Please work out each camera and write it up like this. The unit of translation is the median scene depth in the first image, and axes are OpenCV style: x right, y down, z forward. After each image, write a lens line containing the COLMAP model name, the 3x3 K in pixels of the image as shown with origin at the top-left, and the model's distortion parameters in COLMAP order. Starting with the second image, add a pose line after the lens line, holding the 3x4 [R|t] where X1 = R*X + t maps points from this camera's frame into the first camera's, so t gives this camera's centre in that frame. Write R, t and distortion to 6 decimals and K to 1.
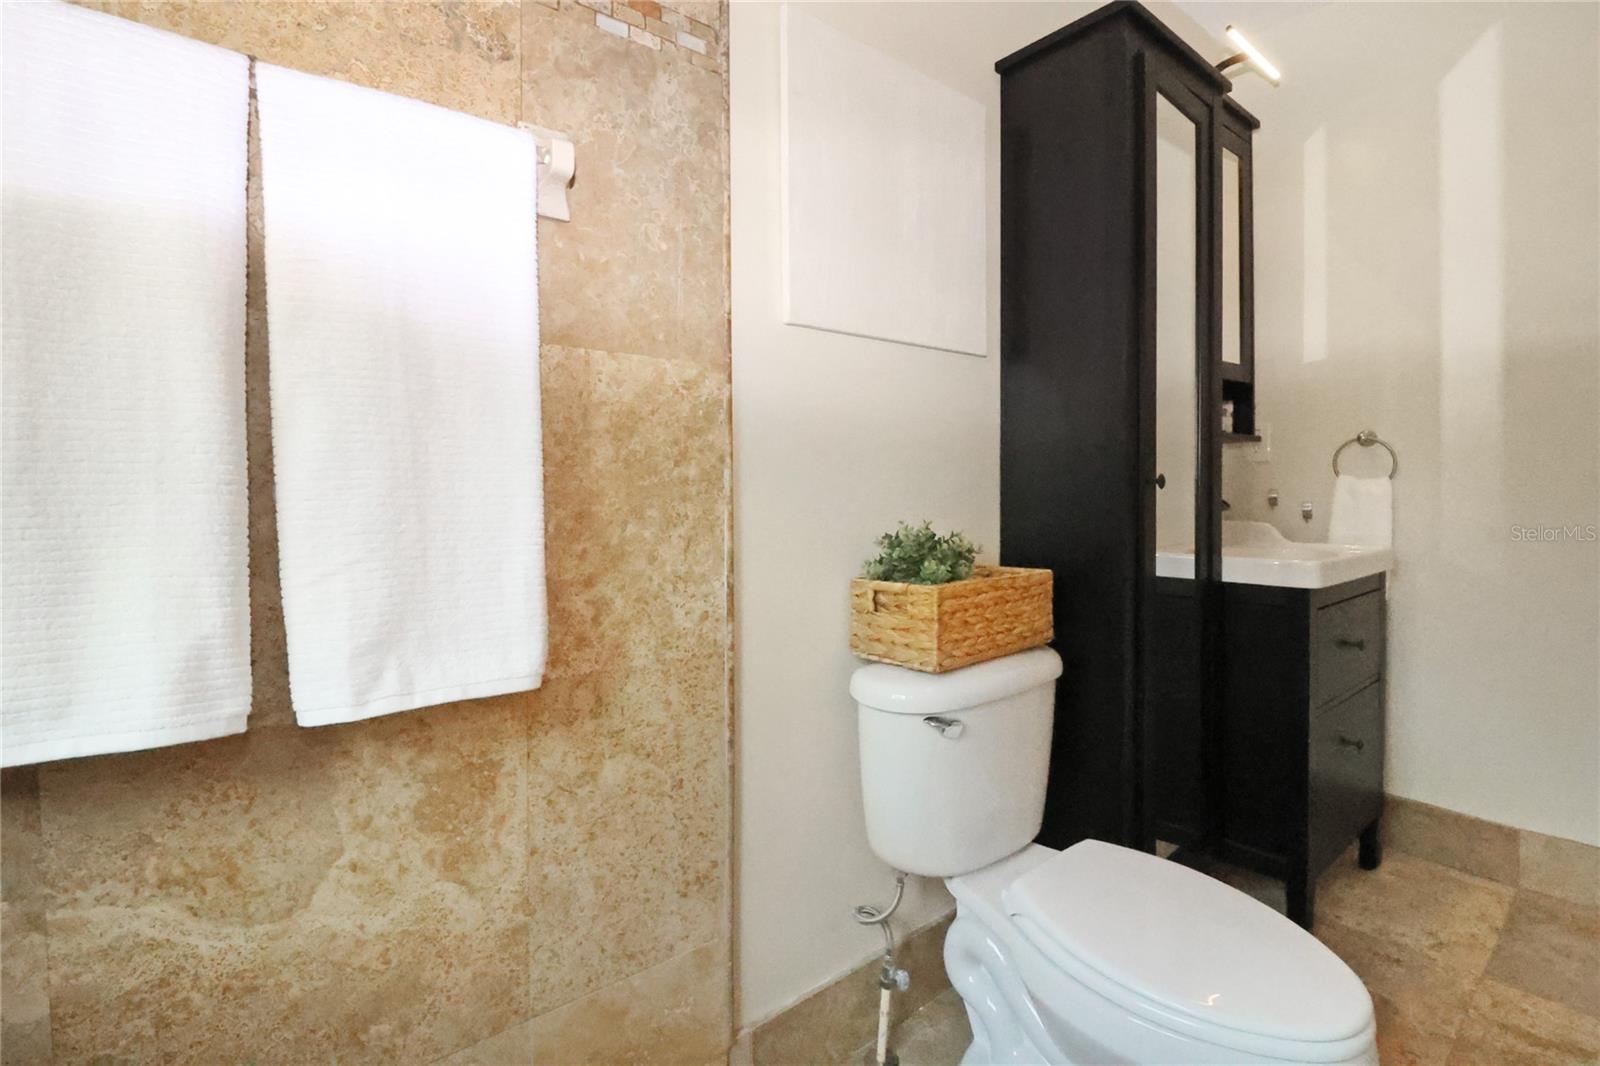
lens RADIAL K [[747.7, 0, 814.7], [0, 747.7, 525.9], [0, 0, 1]] dist [-0.001269, -0.013874]
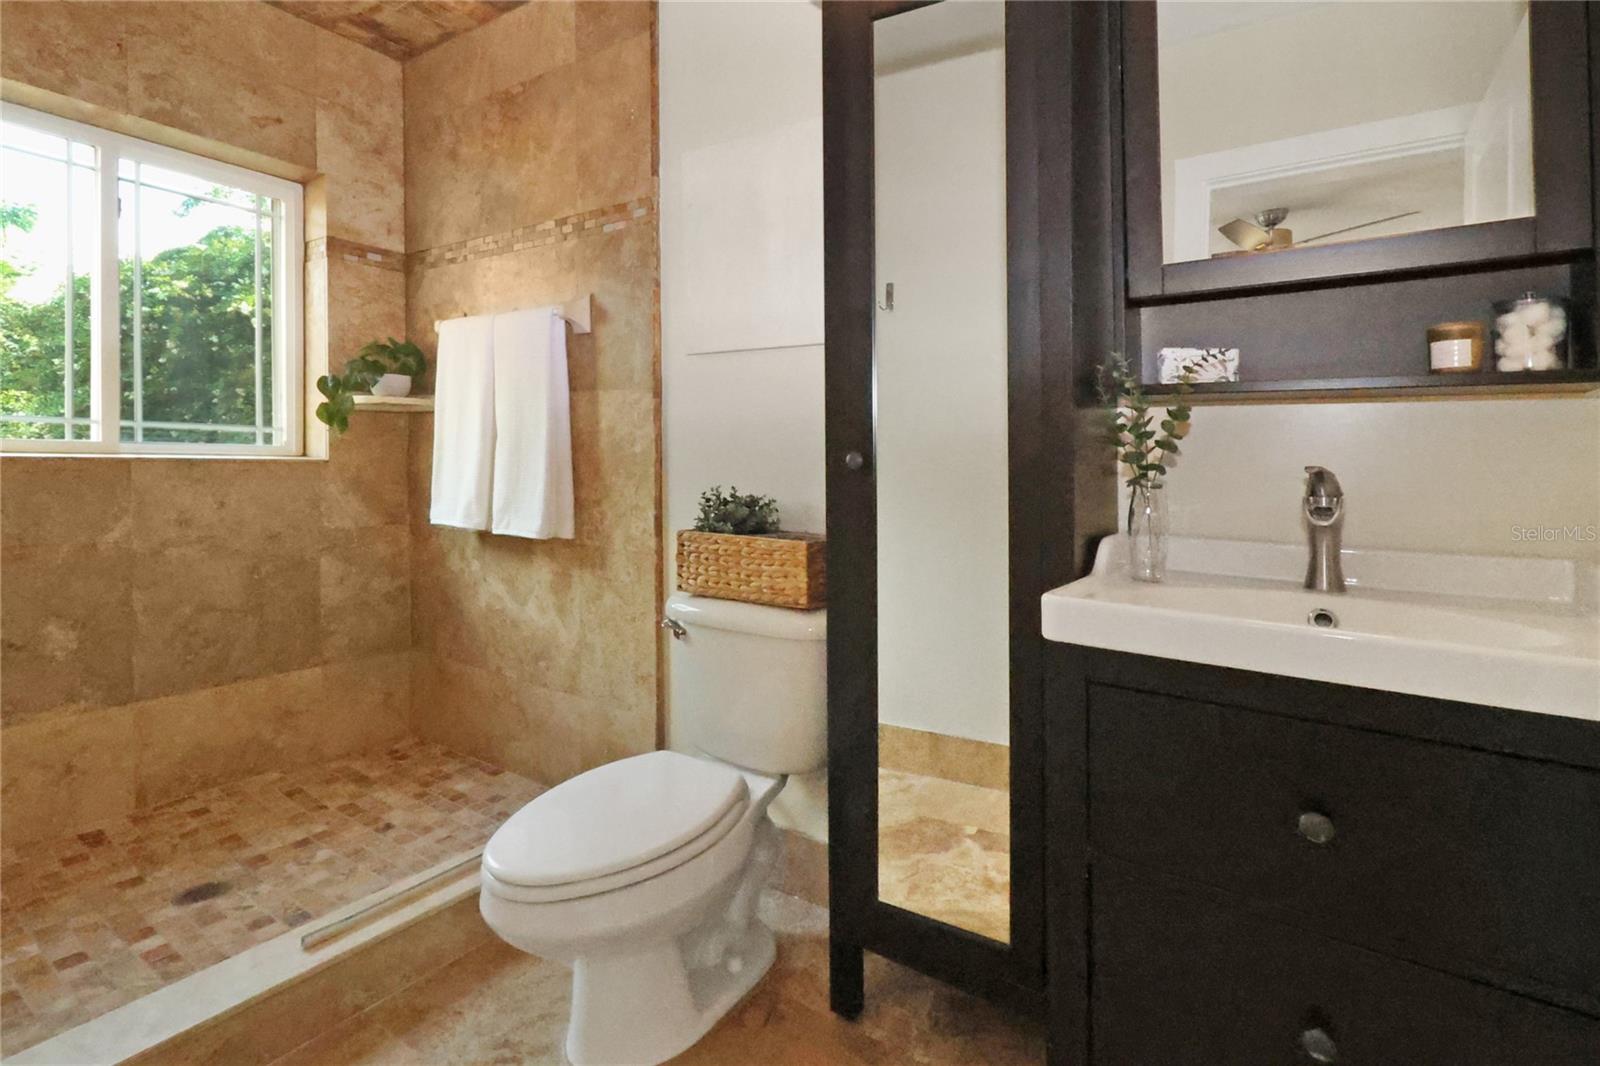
lens RADIAL K [[747.7, 0, 814.7], [0, 747.7, 525.9], [0, 0, 1]] dist [-0.001269, -0.013874]
pose [[0.297359, 0.093344, -0.950192, 1.787128], [-0.082220, 0.994016, 0.071919, -0.056614], [0.951219, 0.056739, 0.303254, 0.910035]]
